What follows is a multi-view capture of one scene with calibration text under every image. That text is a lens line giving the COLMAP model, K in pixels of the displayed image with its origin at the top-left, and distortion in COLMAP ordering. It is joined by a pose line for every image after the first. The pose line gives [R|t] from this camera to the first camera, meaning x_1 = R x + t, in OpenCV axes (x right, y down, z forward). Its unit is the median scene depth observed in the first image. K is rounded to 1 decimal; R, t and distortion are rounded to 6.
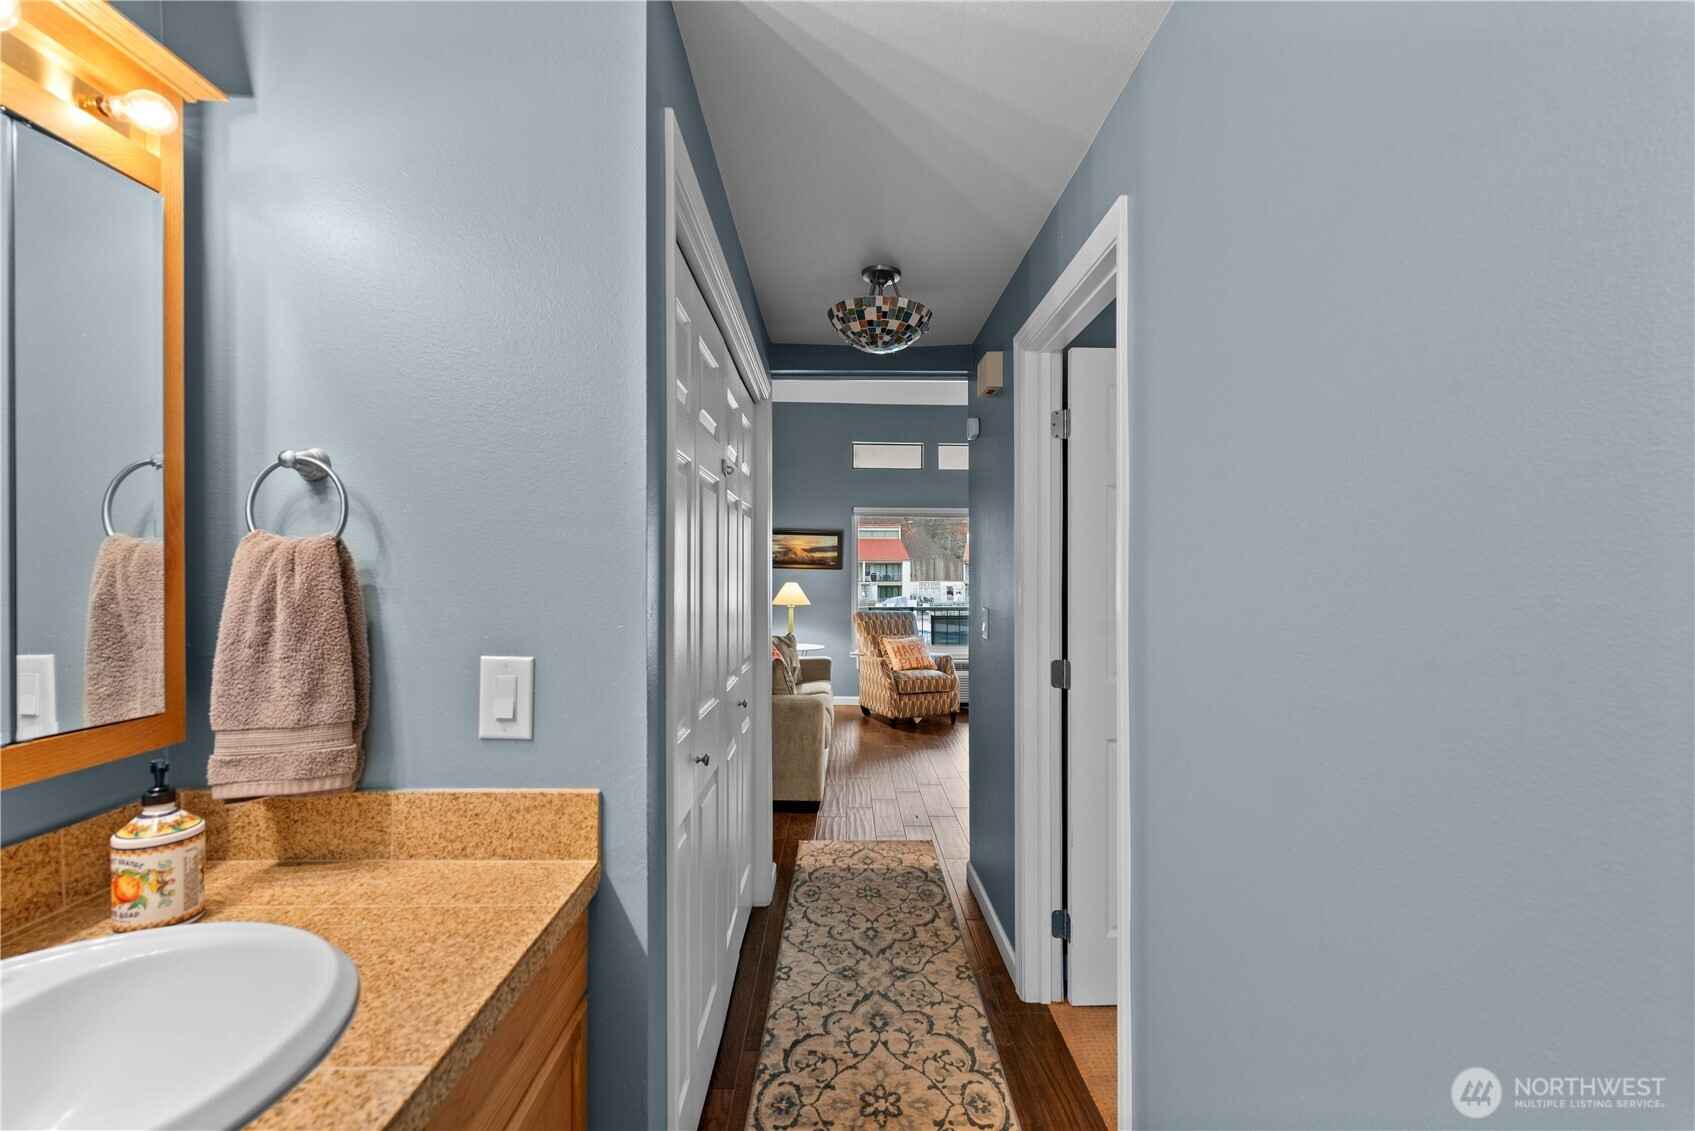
lens RADIAL K [[733.0, 0, 841.5], [0, 733.0, 566.6], [0, 0, 1]] dist [0.003837, -0.002390]
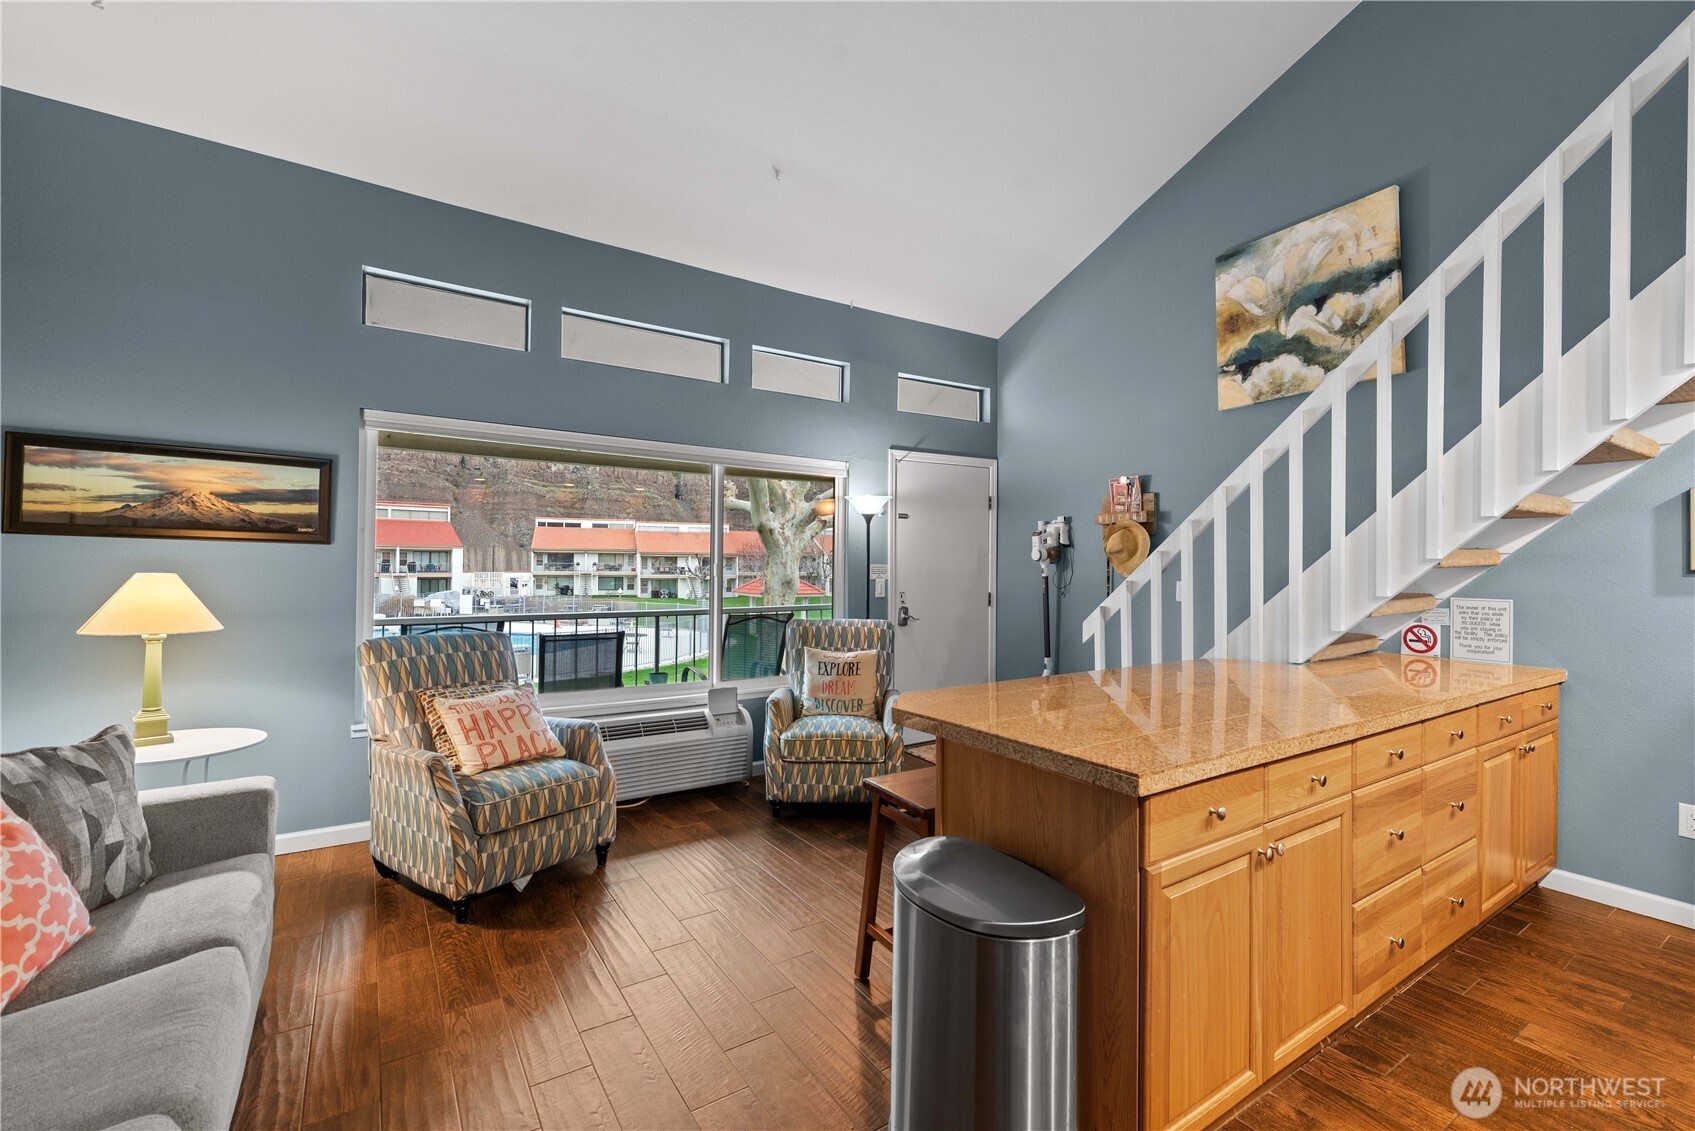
lens RADIAL K [[733.0, 0, 864.3], [0, 733.0, 559.2], [0, 0, 1]] dist [0.003837, -0.002390]
pose [[0.827297, 0.014704, 0.561573, 0.019201], [-0.015414, 0.999875, -0.003473, 0.009504], [-0.561554, -0.005783, 0.827420, 0.449628]]
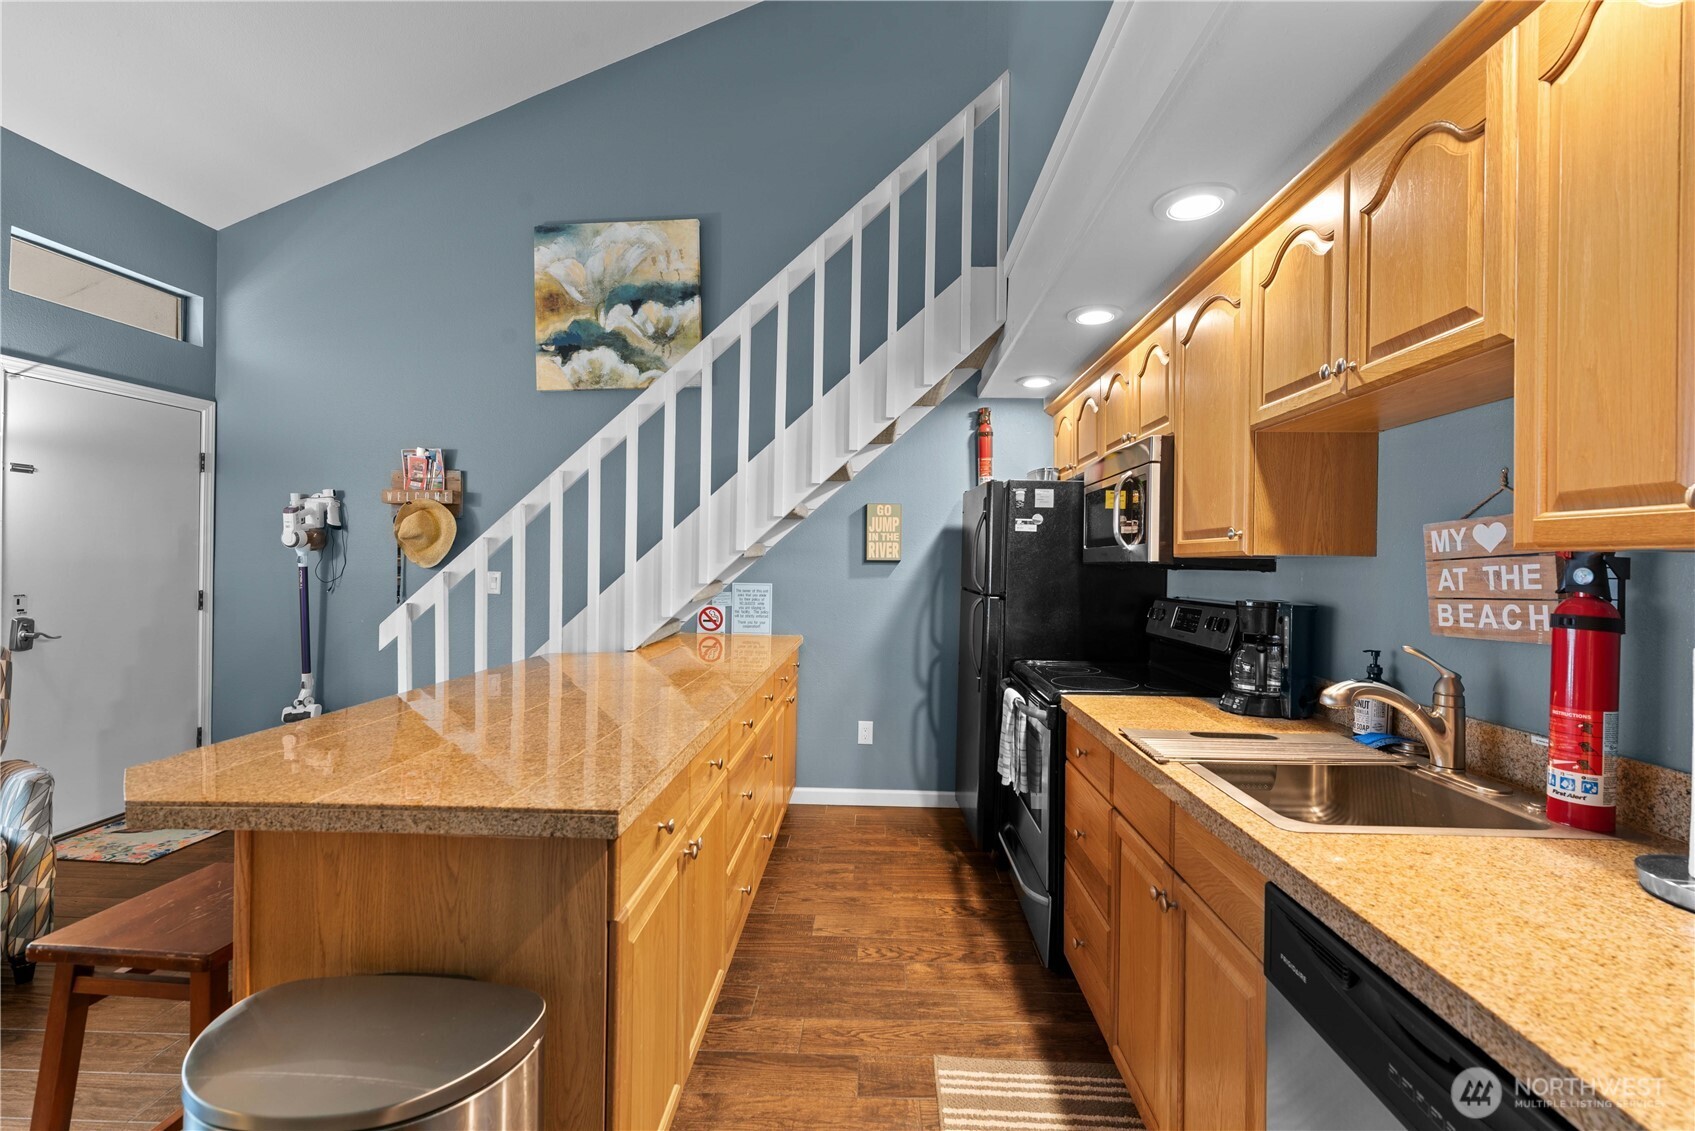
lens RADIAL K [[733.0, 0, 847.0], [0, 733.0, 564.4], [0, 0, 1]] dist [0.003837, -0.002390]
pose [[0.028374, 0.001735, 0.999596, 0.034173], [-0.021125, 0.999776, -0.001136, 0.011233], [-0.999374, -0.021084, 0.028404, 0.522137]]
